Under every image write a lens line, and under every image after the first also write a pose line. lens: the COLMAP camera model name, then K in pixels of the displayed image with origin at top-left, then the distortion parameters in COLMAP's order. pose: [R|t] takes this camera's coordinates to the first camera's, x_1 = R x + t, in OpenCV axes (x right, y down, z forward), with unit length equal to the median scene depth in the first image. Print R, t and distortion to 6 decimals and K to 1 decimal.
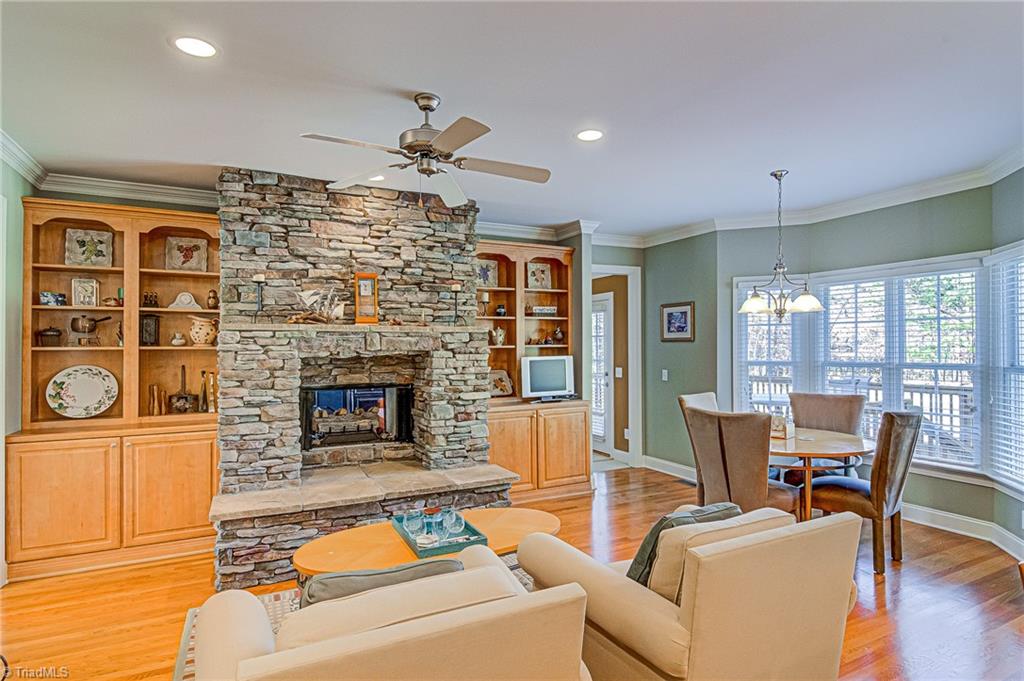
lens RADIAL K [[538.7, 0, 512.4], [0, 538.7, 343.0], [0, 0, 1]] dist [0.010178, -0.008396]
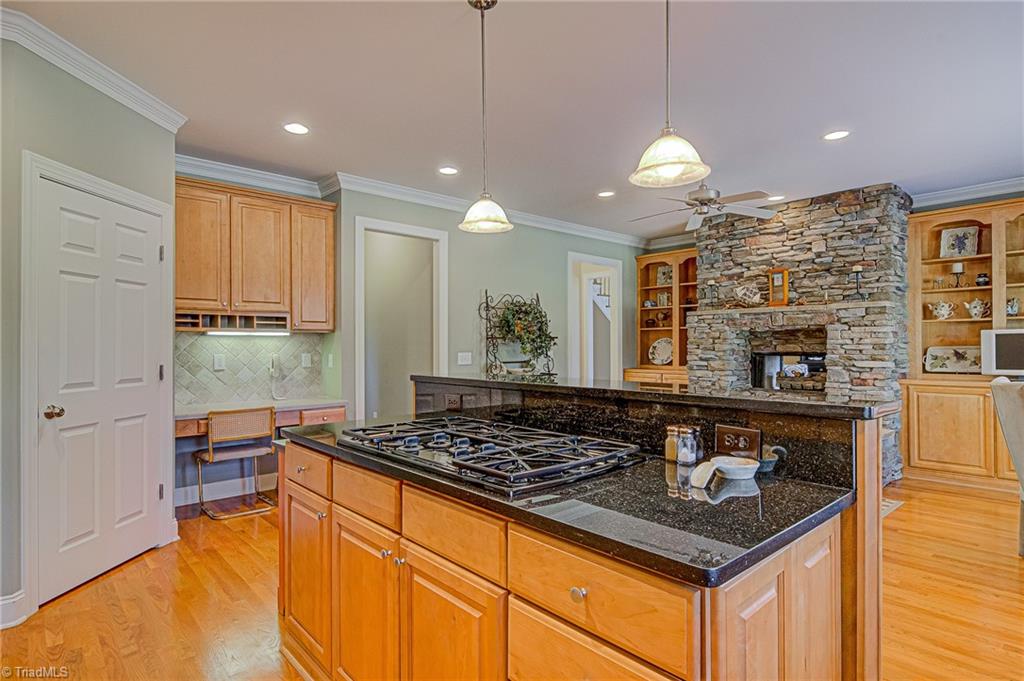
lens RADIAL K [[538.7, 0, 514.2], [0, 538.7, 341.5], [0, 0, 1]] dist [0.010178, -0.008396]
pose [[0.255175, -0.002155, -0.966892, 0.843954], [0.011420, 0.999934, 0.000786, 0.043435], [0.966827, -0.011243, 0.255183, 0.007781]]
